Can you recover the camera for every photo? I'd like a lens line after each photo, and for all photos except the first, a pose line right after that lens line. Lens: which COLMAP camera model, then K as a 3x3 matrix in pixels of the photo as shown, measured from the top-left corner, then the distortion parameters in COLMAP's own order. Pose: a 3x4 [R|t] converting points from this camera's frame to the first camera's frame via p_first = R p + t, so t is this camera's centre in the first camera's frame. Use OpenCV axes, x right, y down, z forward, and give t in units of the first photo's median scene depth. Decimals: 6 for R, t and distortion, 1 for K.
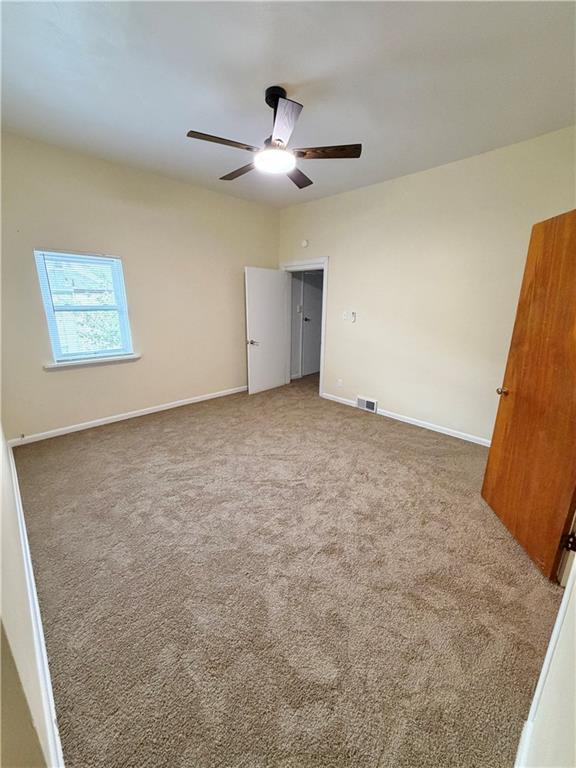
lens RADIAL K [[305.9, 0, 288.0], [0, 305.9, 384.0], [0, 0, 1]] dist [-0.000629, -0.000060]
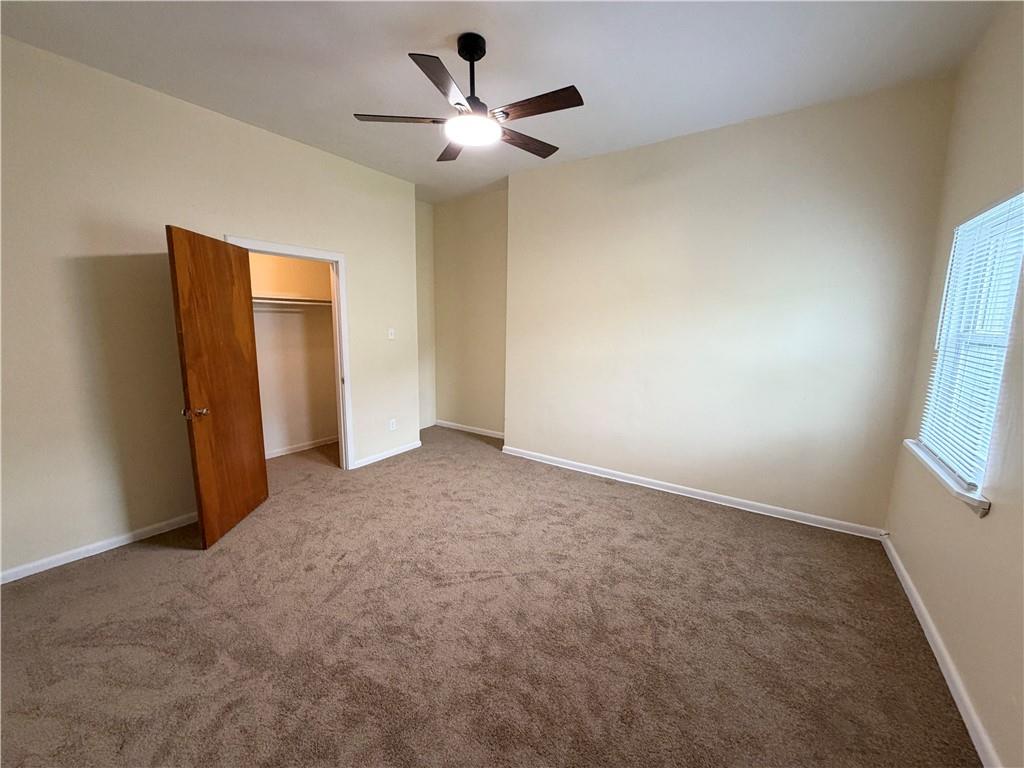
lens RADIAL K [[407.8, 0, 509.6], [0, 407.8, 388.1], [0, 0, 1]] dist [-0.000629, -0.000060]
pose [[-0.977676, 0.017440, -0.209395, 0.075346], [-0.070375, 0.911813, 0.404530, -0.496328], [0.197984, 0.410235, -0.890230, 1.900313]]
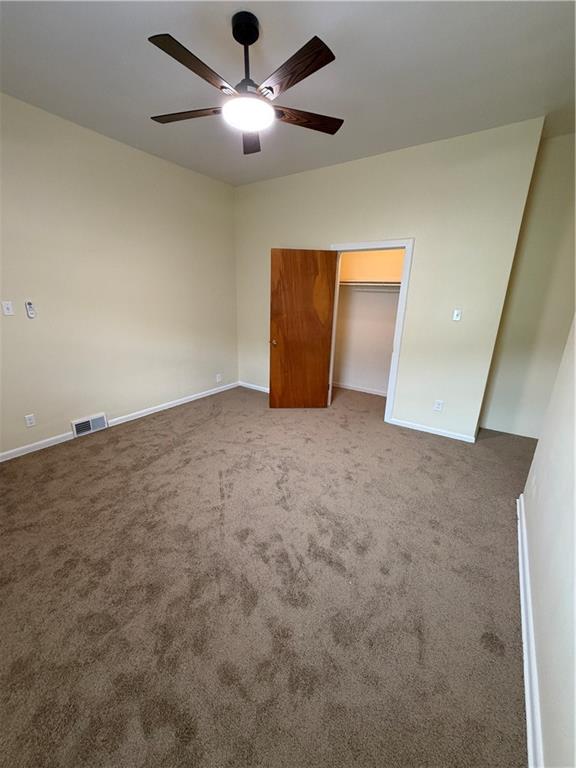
lens RADIAL K [[305.9, 0, 288.0], [0, 305.9, 384.0], [0, 0, 1]] dist [-0.000629, -0.000060]
pose [[-0.208404, -0.289504, 0.934214, -0.897708], [0.228788, 0.914255, 0.334357, -0.288063], [-0.950907, 0.283419, -0.124299, 1.061384]]
